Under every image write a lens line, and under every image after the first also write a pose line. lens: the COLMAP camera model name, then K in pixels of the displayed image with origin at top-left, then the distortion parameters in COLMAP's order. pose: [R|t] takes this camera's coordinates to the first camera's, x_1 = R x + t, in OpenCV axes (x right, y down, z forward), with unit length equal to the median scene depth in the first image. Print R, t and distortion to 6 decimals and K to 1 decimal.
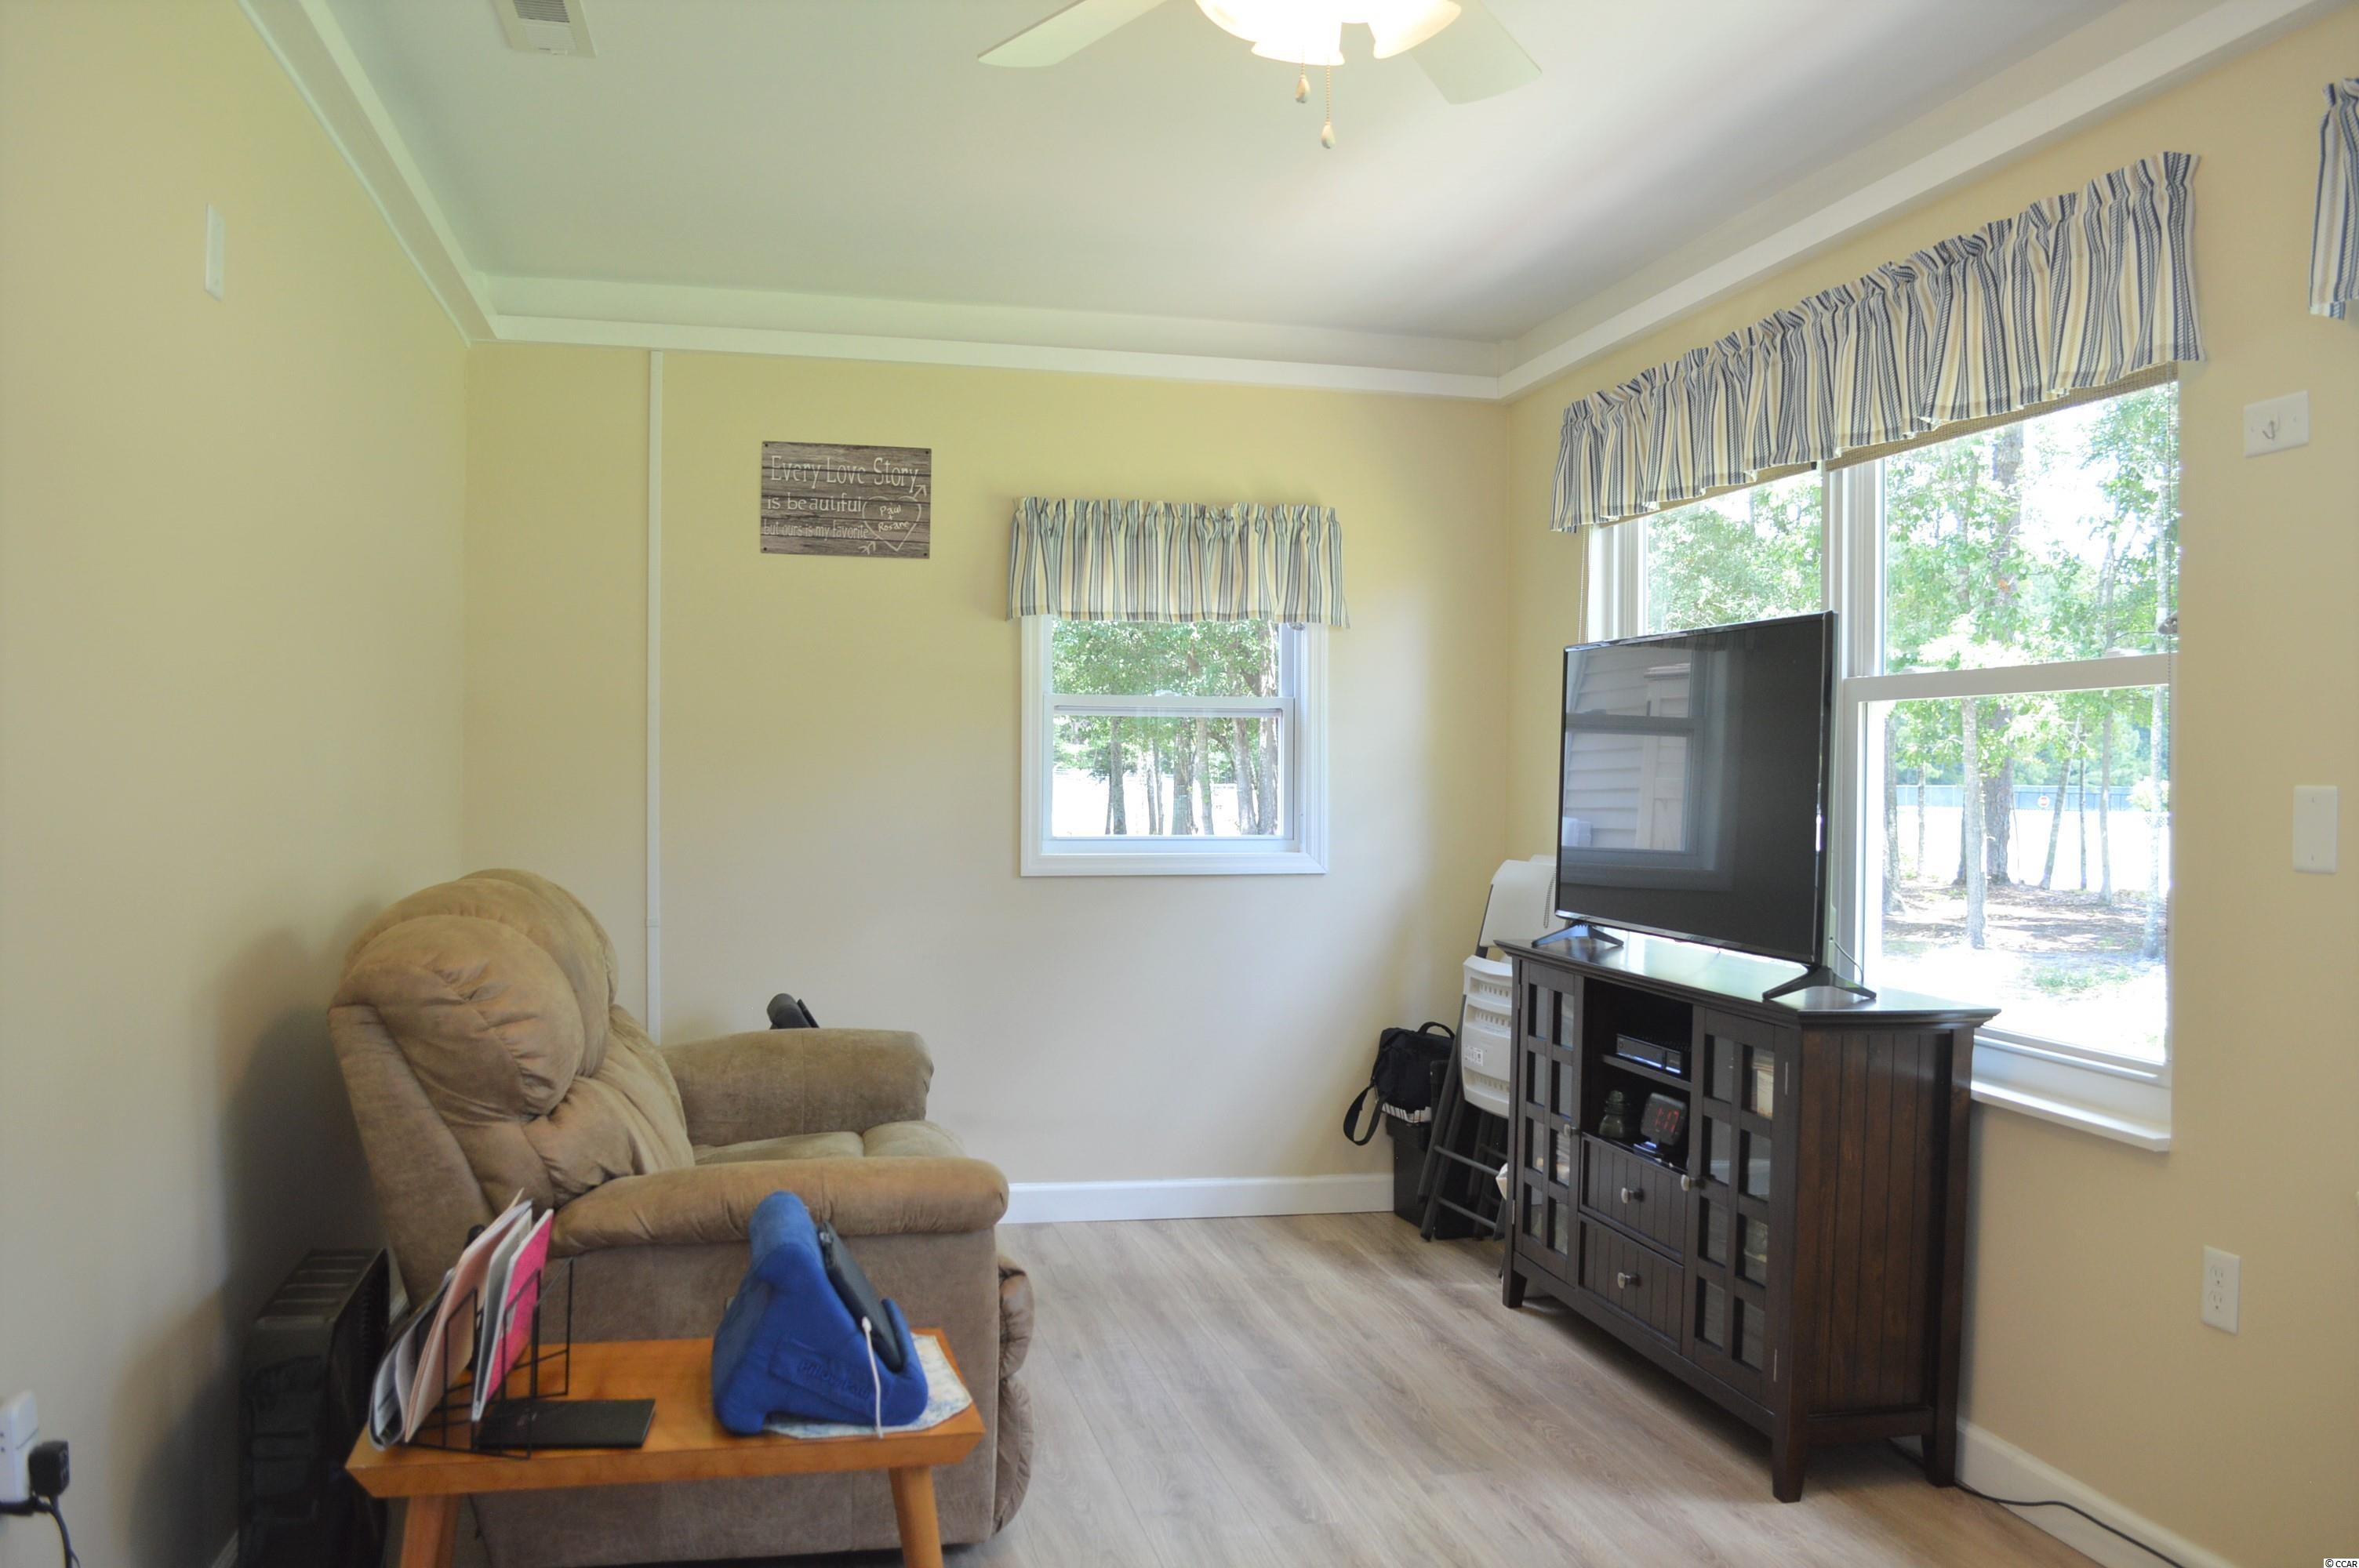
lens RADIAL K [[1893.2, 0, 1179.5], [0, 1893.2, 784.0], [0, 0, 1]] dist [-0.075822, 0.005781]
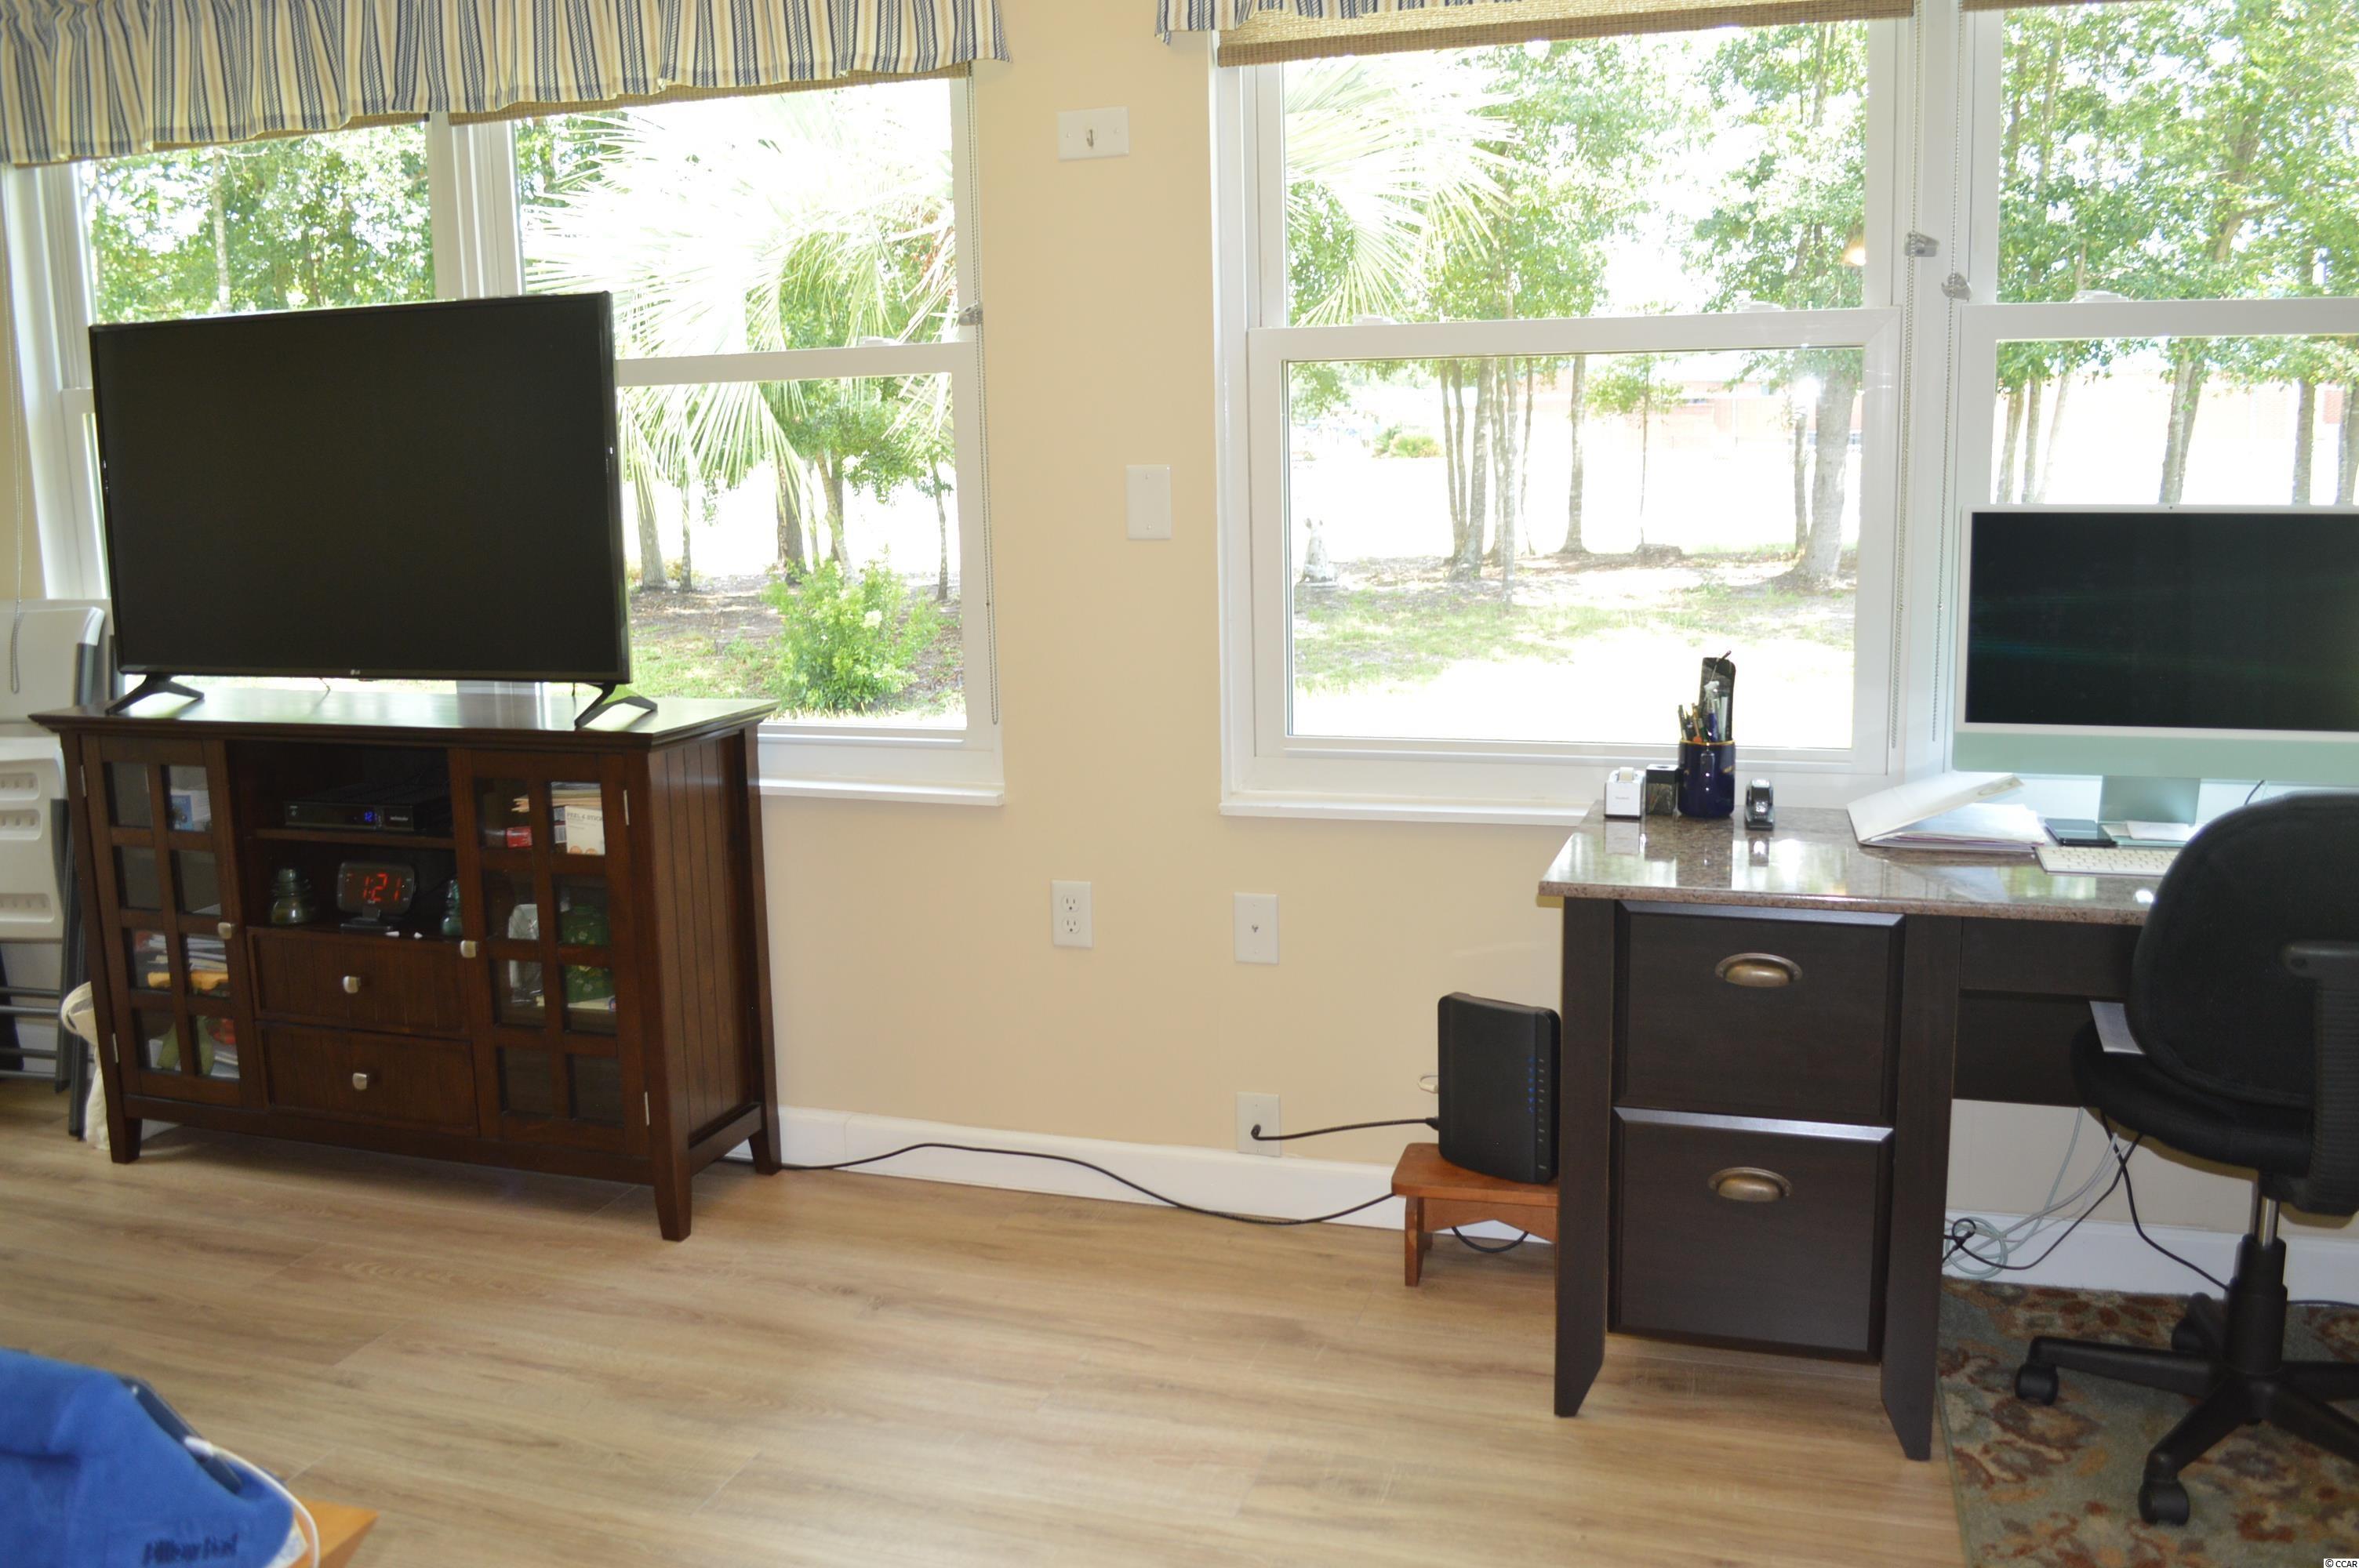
lens RADIAL K [[1893.2, 0, 1179.5], [0, 1893.2, 784.0], [0, 0, 1]] dist [-0.075822, 0.005781]
pose [[0.504865, -0.174176, 0.845443, -0.313190], [0.033014, 0.982610, 0.182721, -0.014072], [-0.862567, -0.064338, 0.501836, 0.296554]]
